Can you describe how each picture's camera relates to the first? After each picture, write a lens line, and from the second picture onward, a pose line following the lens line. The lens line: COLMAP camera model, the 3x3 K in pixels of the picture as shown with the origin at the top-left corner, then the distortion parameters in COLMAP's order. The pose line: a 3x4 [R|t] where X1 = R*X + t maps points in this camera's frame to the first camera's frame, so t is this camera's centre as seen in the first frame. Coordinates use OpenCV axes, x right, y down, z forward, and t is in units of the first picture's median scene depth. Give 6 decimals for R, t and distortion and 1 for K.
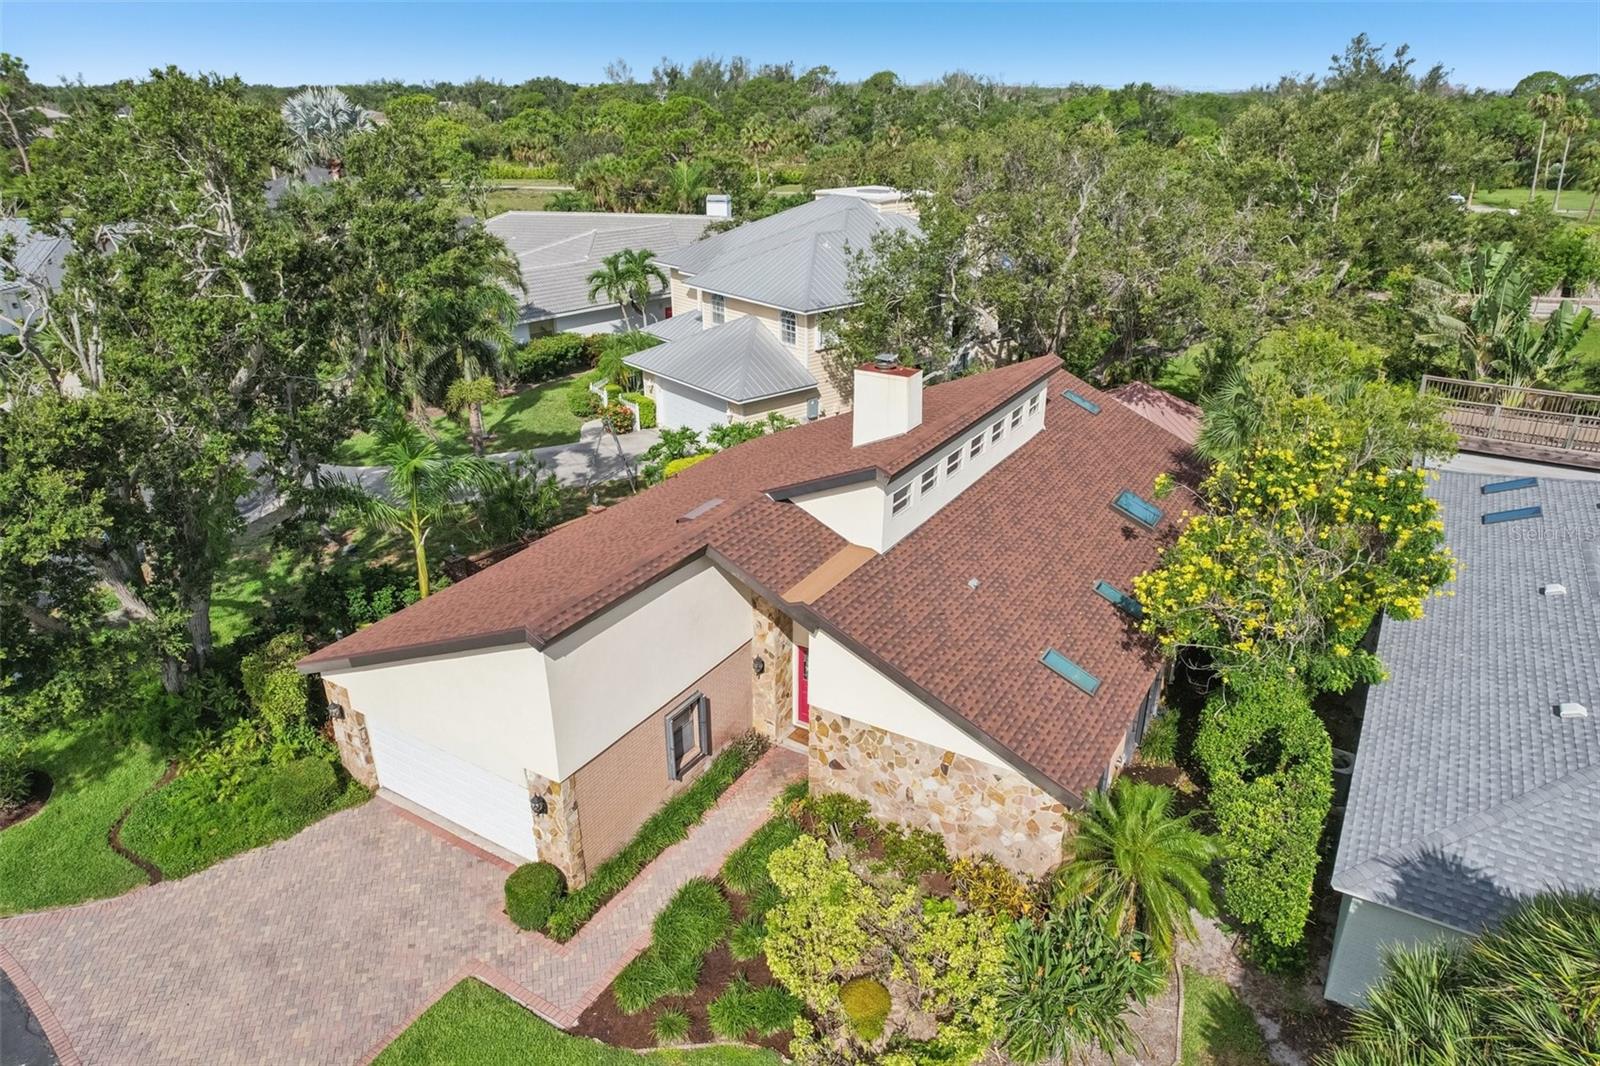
lens RADIAL K [[1026.1, 0, 806.3], [0, 1026.1, 548.3], [0, 0, 1]] dist [-0.079741, 0.069468]
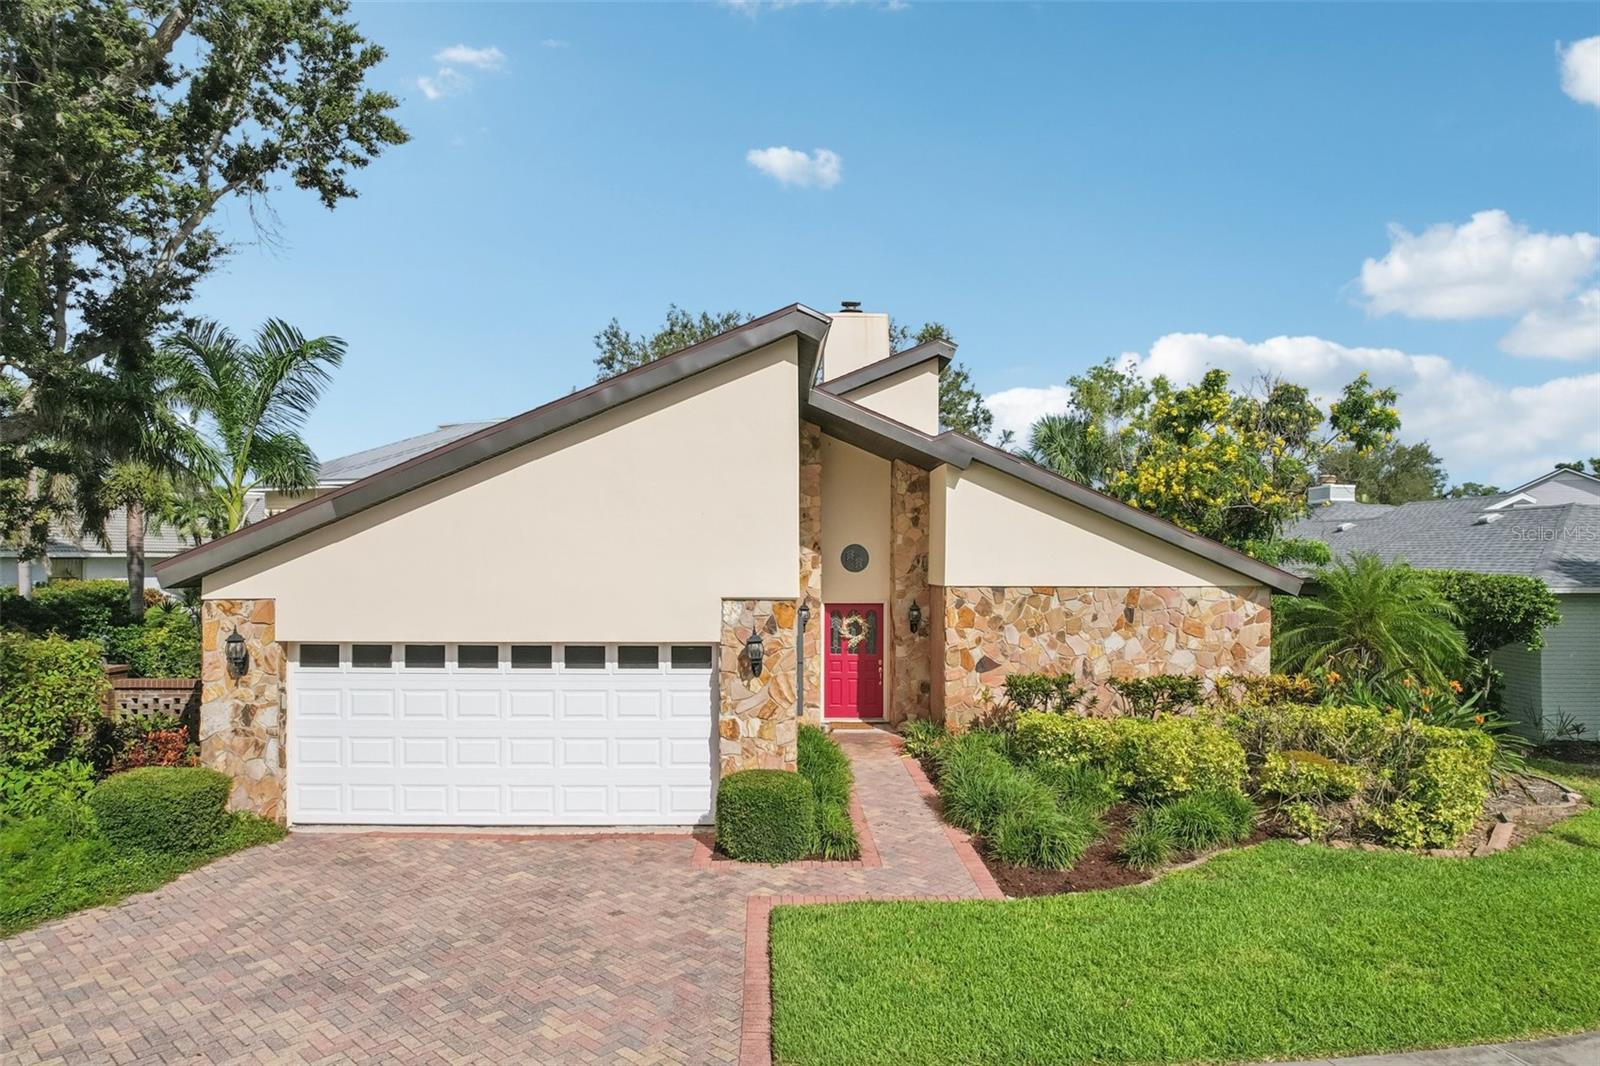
lens RADIAL K [[1026.1, 0, 806.3], [0, 1026.1, 548.3], [0, 0, 1]] dist [-0.079741, 0.069468]
pose [[0.830656, 0.013784, 0.556615, -0.556179], [0.222863, 0.907887, -0.355069, 0.401904], [-0.510238, 0.418989, 0.751070, 0.467461]]
